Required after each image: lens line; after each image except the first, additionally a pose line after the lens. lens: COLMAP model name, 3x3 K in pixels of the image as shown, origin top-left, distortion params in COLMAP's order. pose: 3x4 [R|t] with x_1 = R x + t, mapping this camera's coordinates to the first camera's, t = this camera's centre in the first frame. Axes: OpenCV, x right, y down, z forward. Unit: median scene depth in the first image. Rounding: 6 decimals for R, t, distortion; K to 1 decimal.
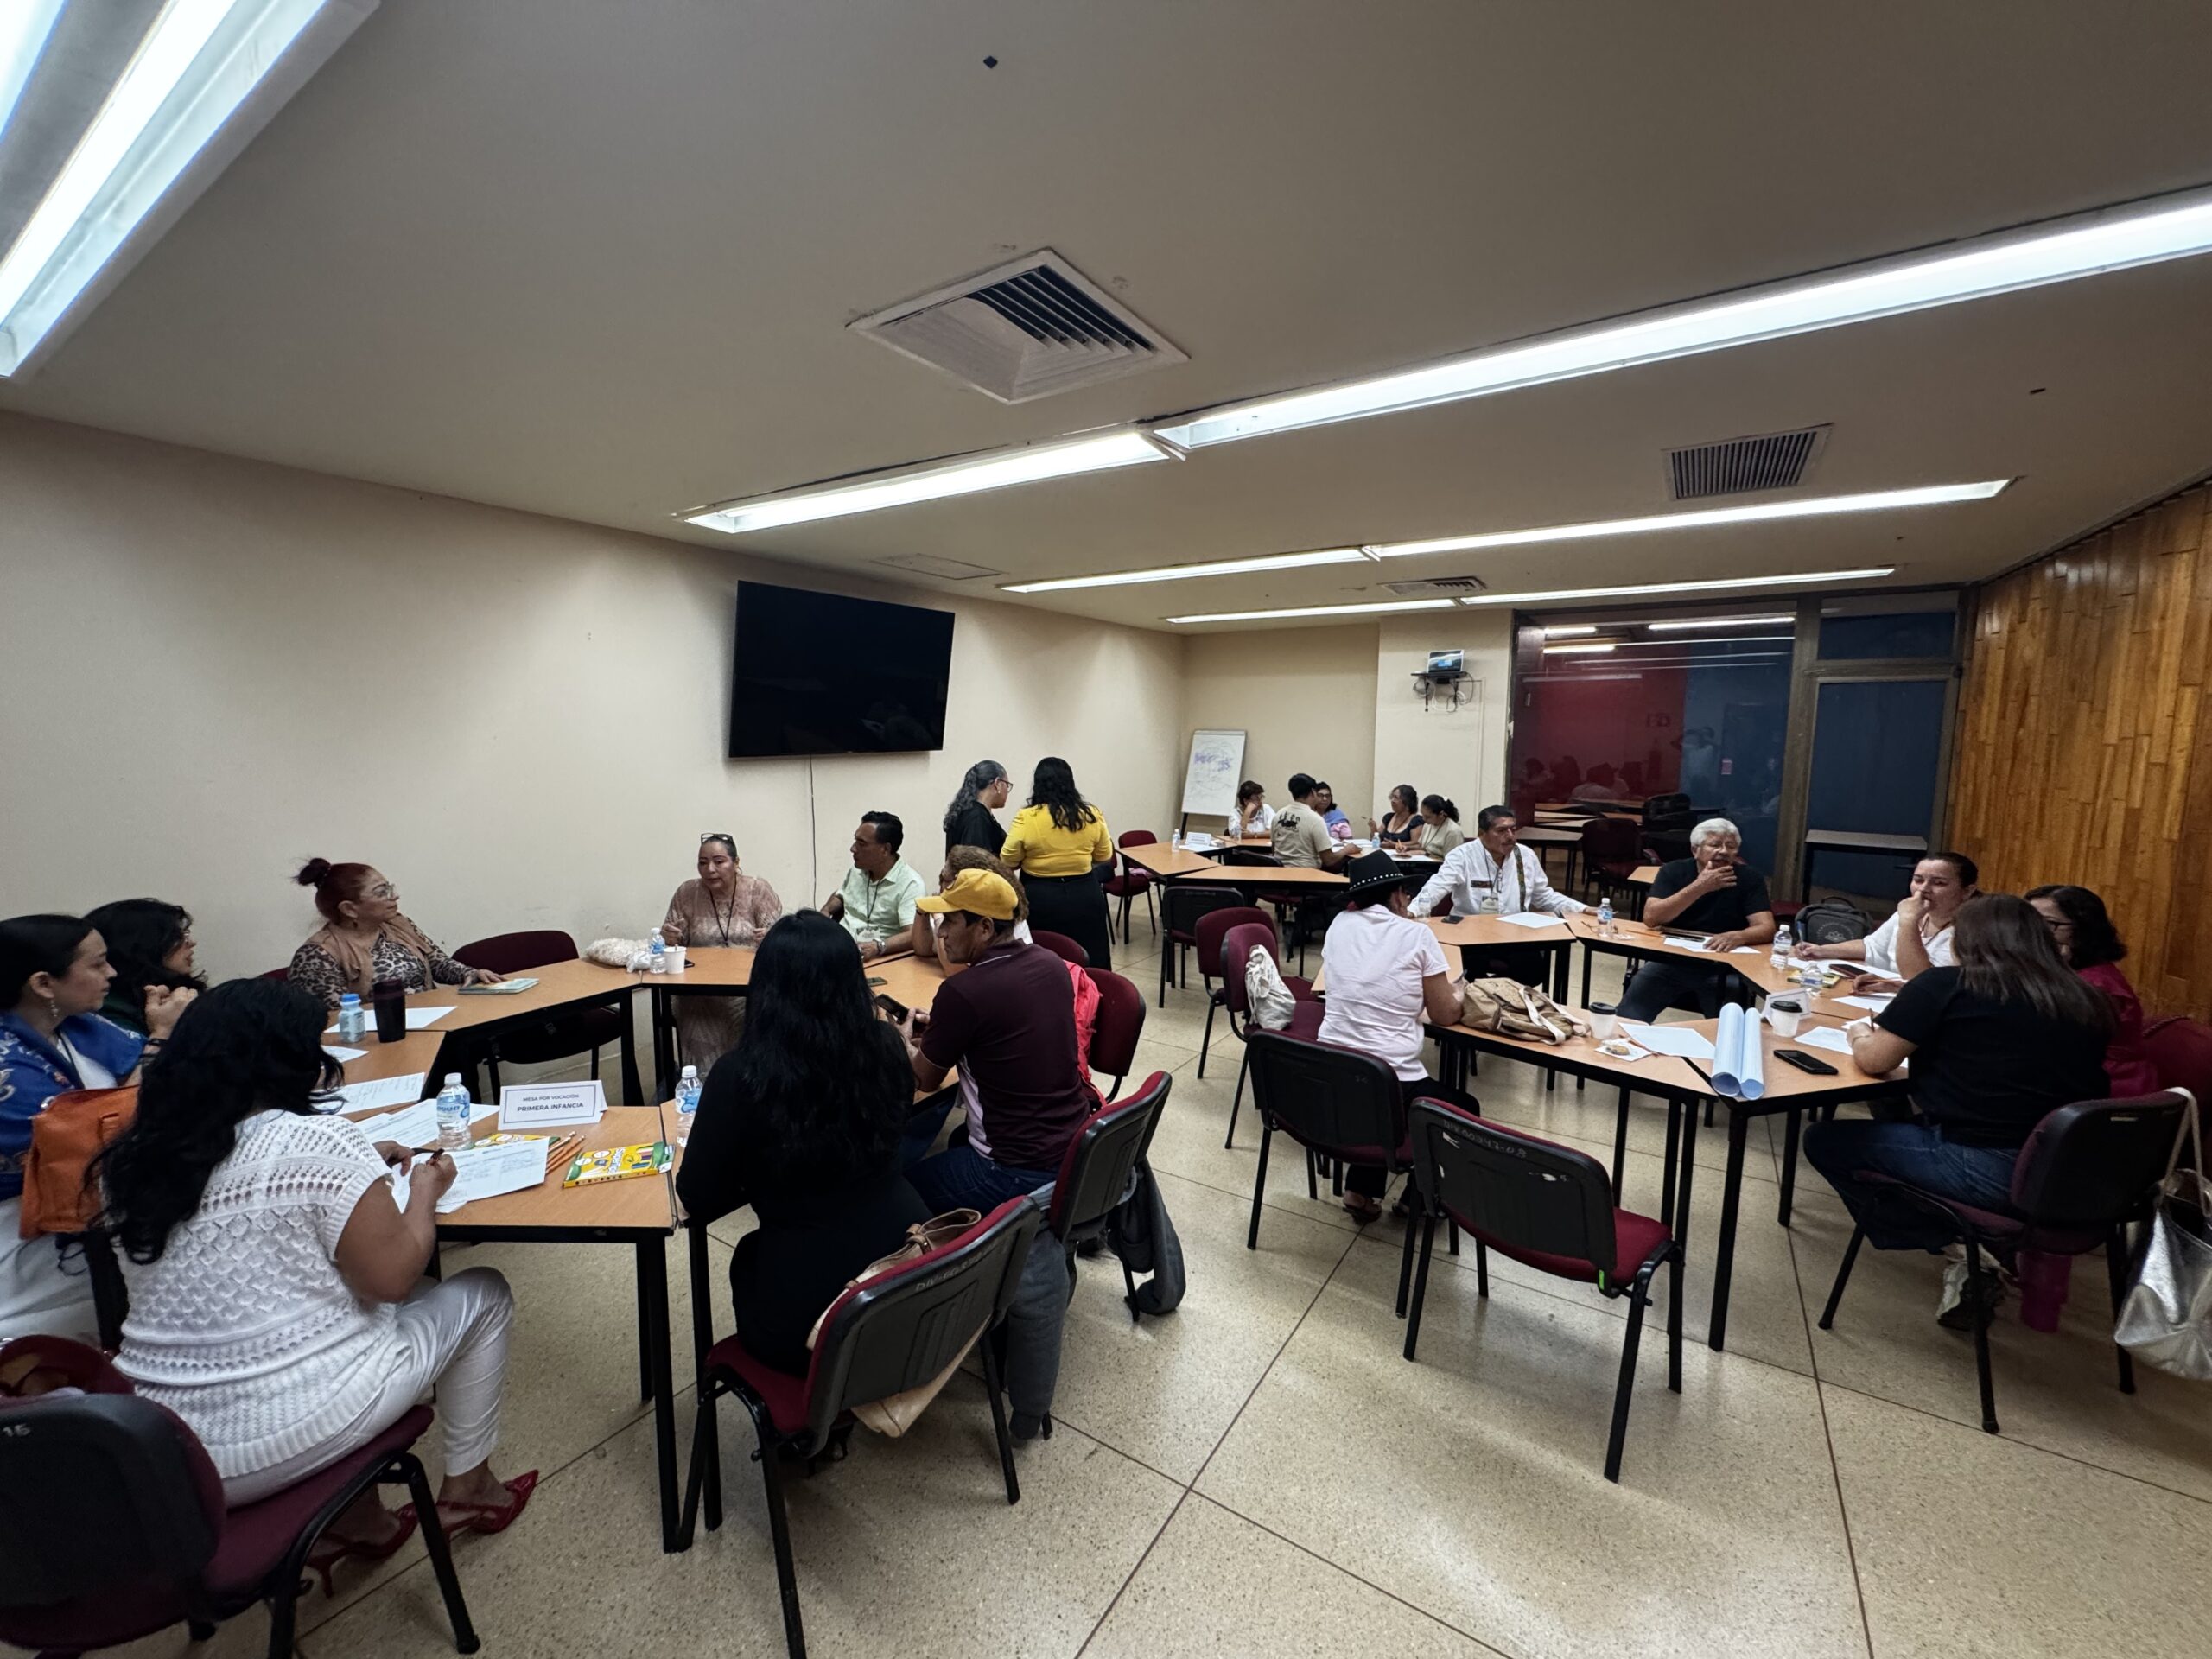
lens RADIAL K [[879.0, 0, 1106.0], [0, 879.0, 829.5], [0, 0, 1]] dist [0.001126, 0.000109]
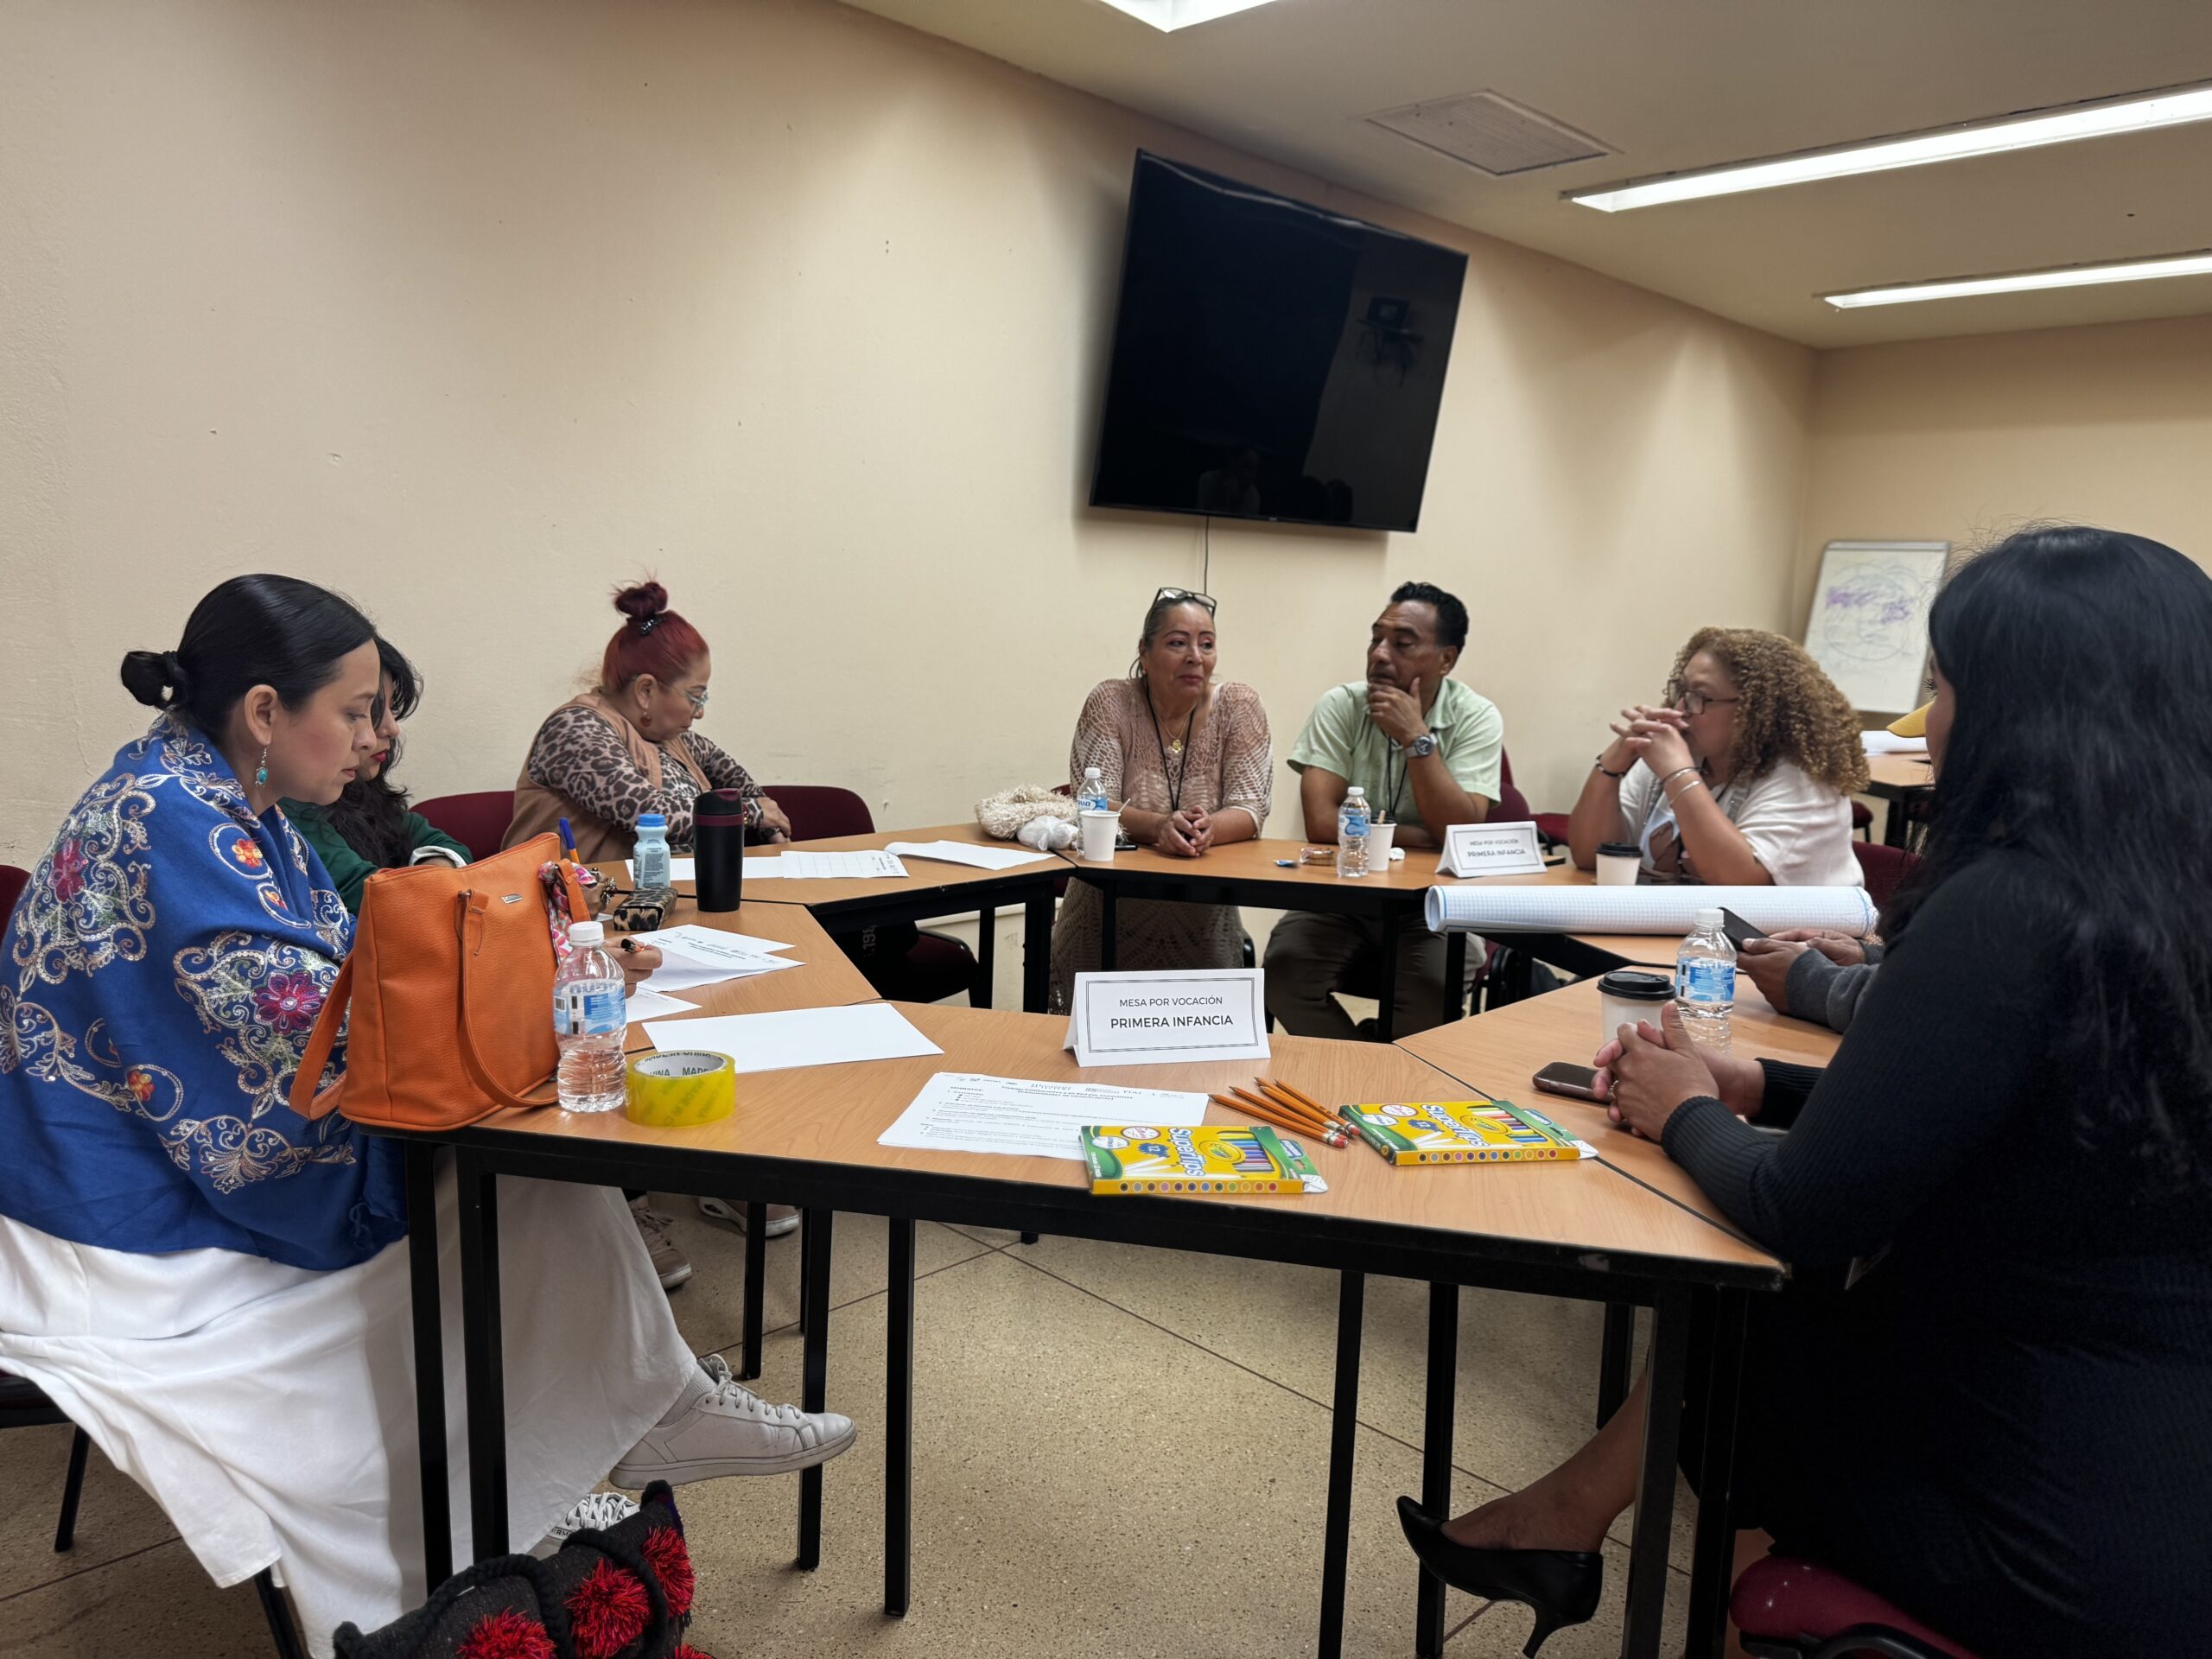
lens RADIAL K [[1558.1, 0, 1106.0], [0, 1558.1, 829.5], [0, 0, 1]] dist [0.002731, 0.000517]
pose [[0.973176, 0.056102, -0.223118, -0.155286], [-0.048580, 0.998055, 0.039062, 0.059757], [0.224876, -0.027176, 0.974008, 0.067623]]
